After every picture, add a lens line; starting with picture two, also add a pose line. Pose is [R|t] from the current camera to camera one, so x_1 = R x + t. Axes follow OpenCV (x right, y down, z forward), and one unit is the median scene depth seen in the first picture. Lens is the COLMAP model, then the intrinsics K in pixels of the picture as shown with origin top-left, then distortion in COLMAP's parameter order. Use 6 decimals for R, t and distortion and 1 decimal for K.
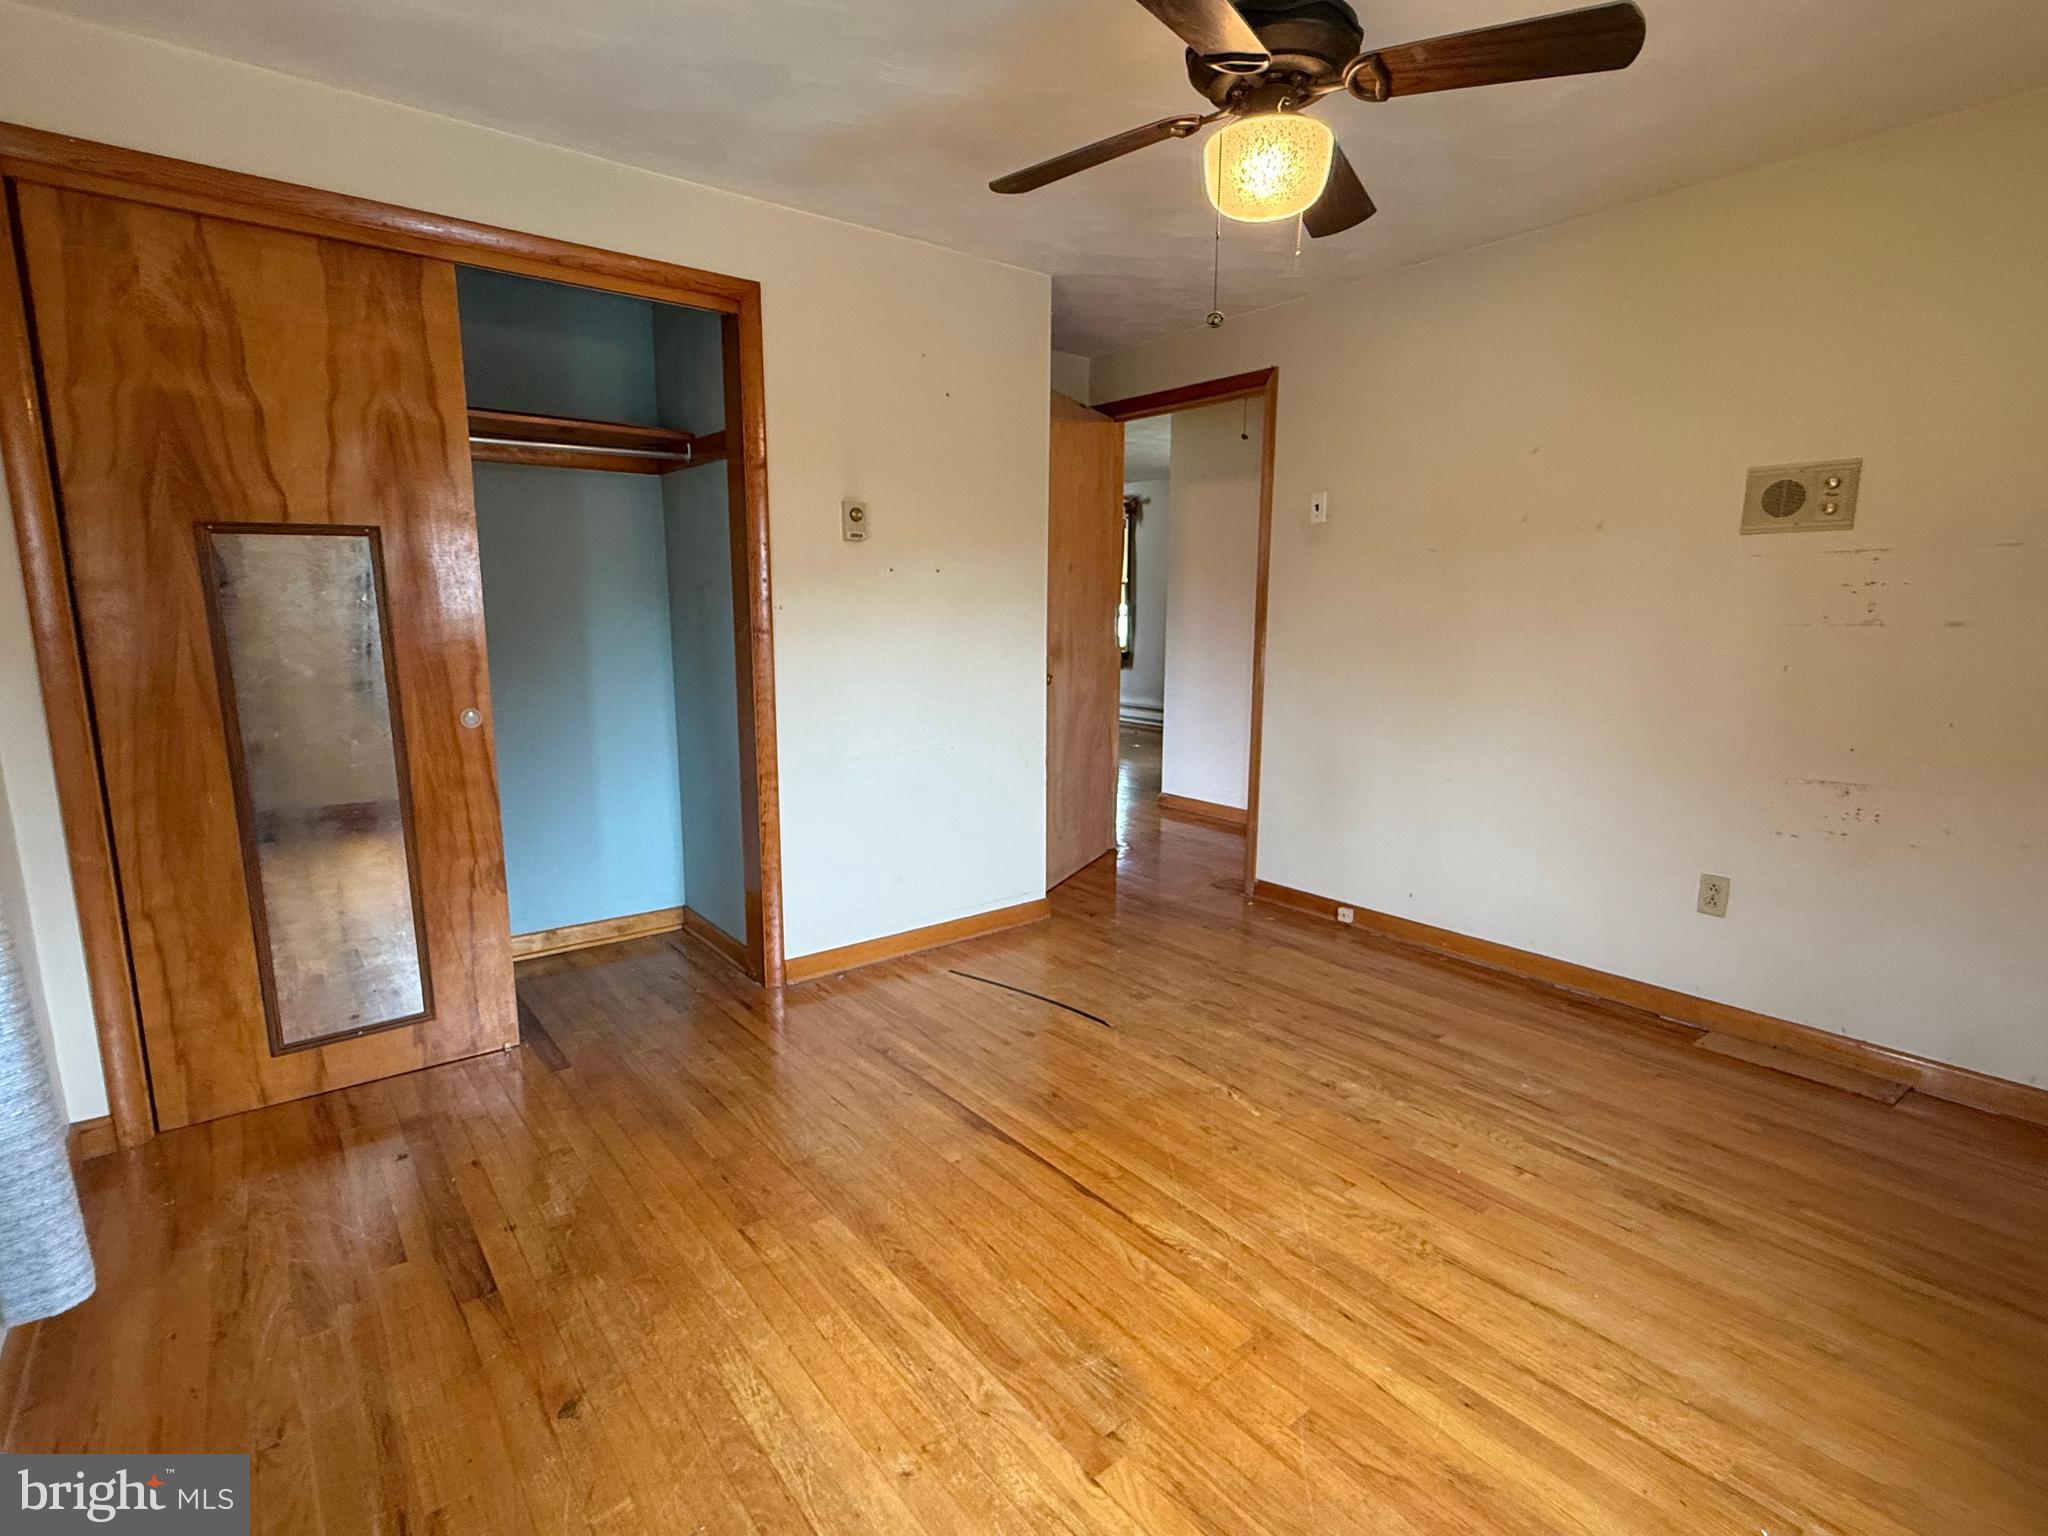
lens RADIAL K [[1001.5, 0, 1024.0], [0, 1001.5, 768.0], [0, 0, 1]] dist [0.000330, 0.000289]
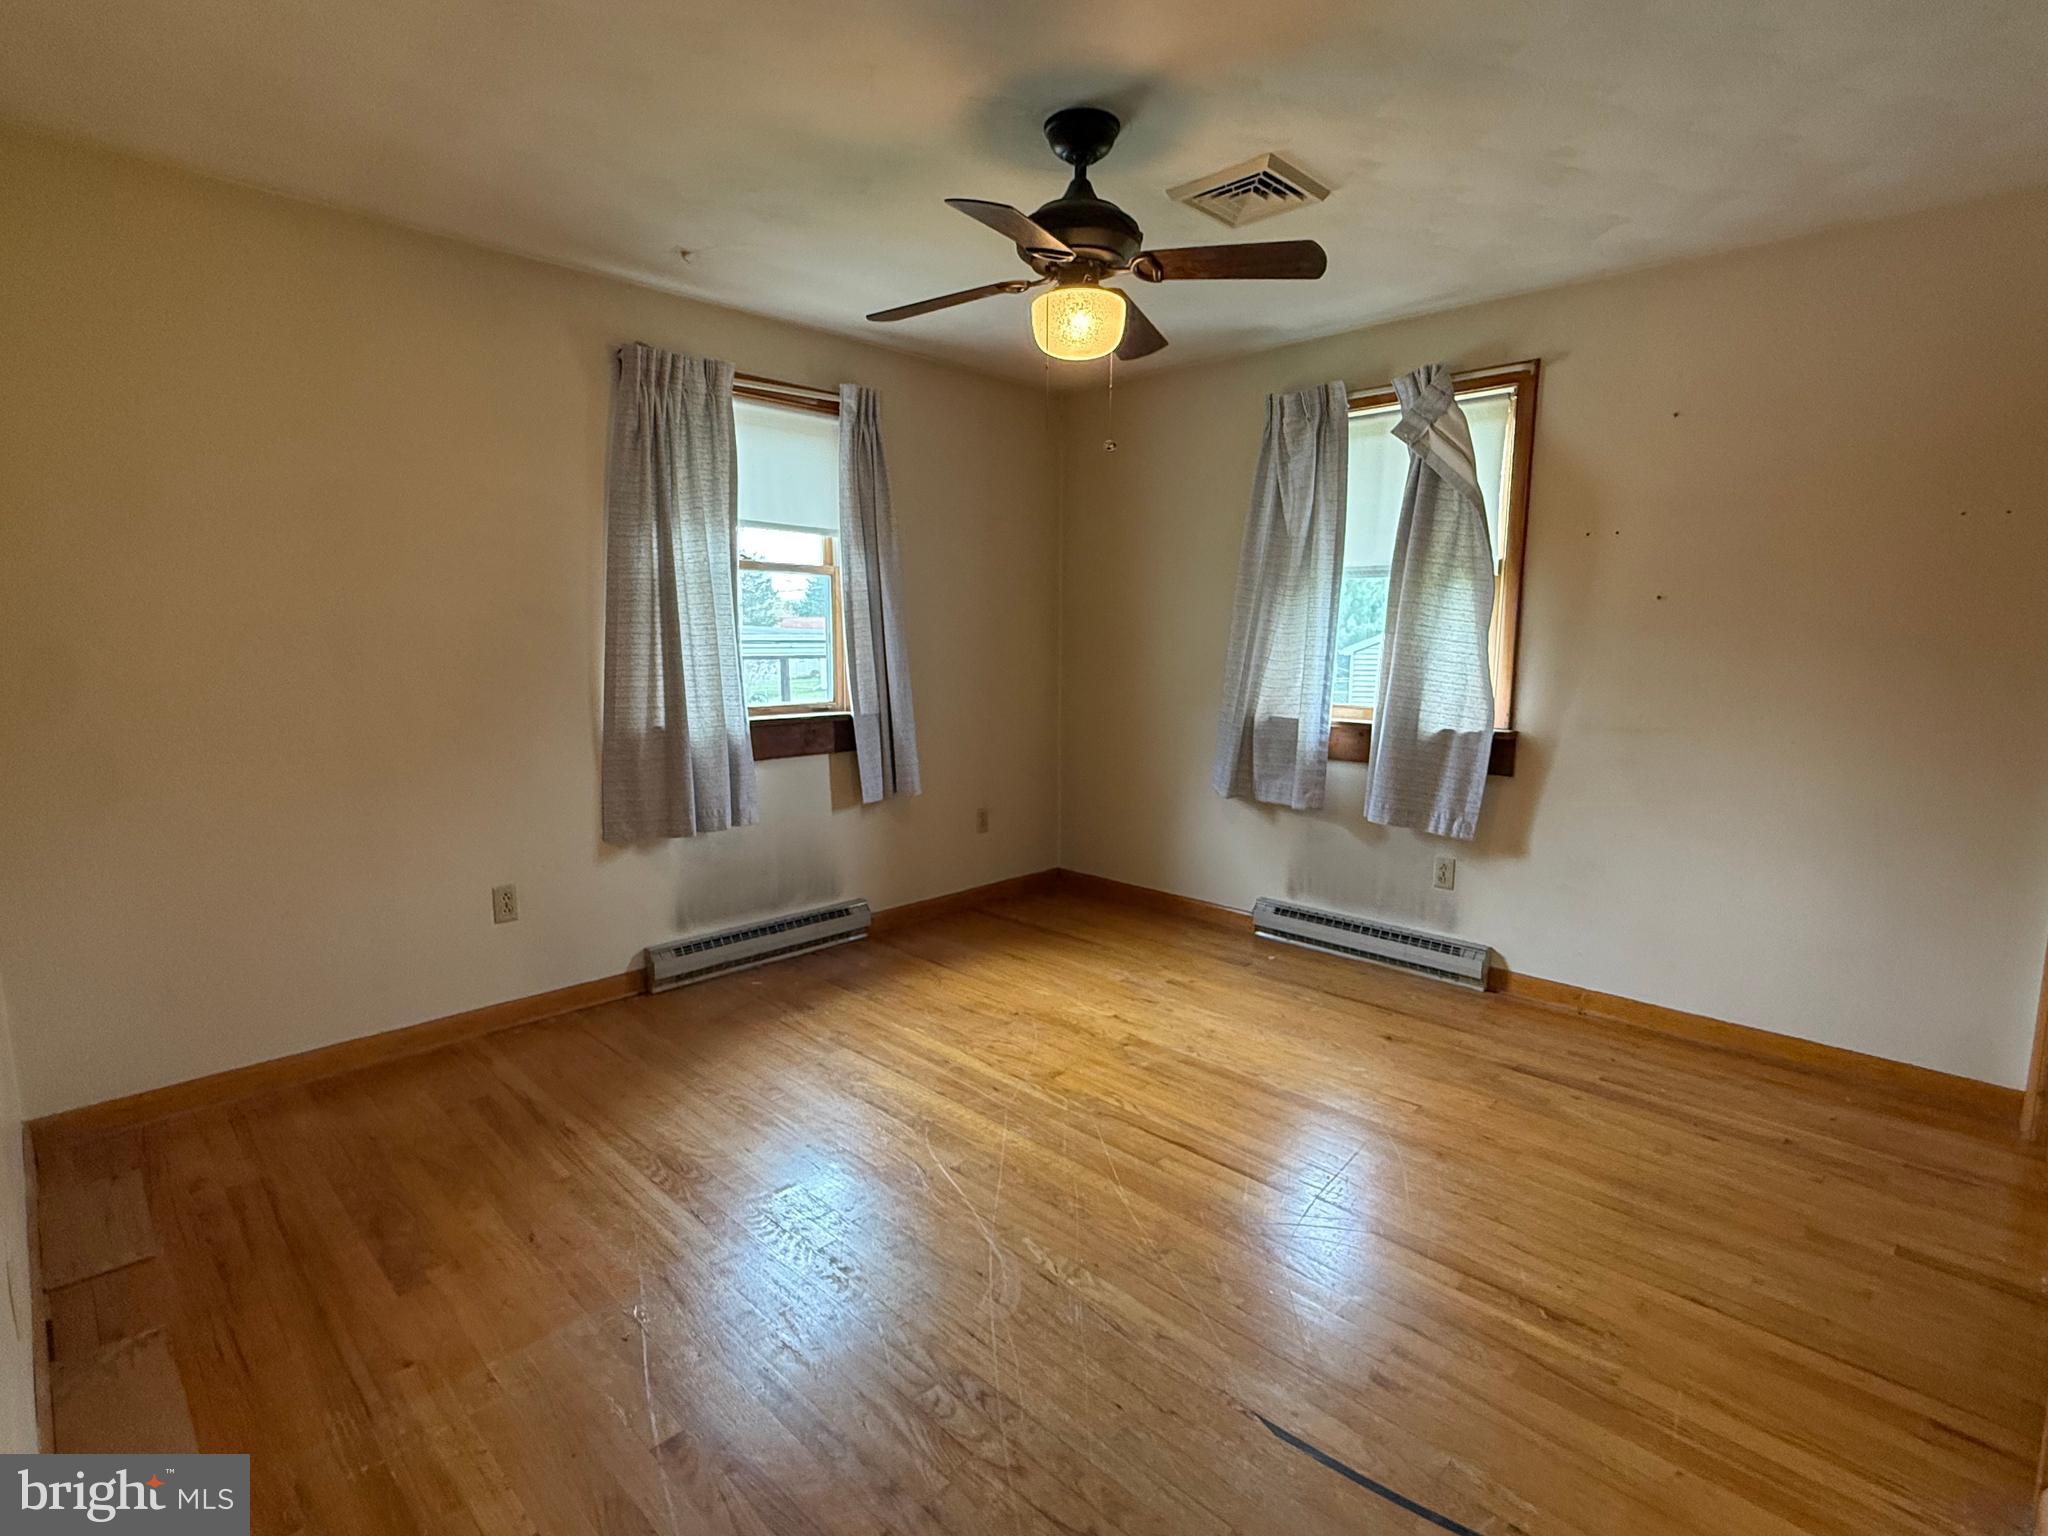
lens RADIAL K [[1001.5, 0, 1024.0], [0, 1001.5, 768.0], [0, 0, 1]] dist [0.000330, 0.000289]
pose [[-0.991623, 0.011194, -0.128678, 0.479638], [-0.026907, 0.956479, 0.290559, -0.410437], [0.126330, 0.291588, -0.948165, 2.381697]]
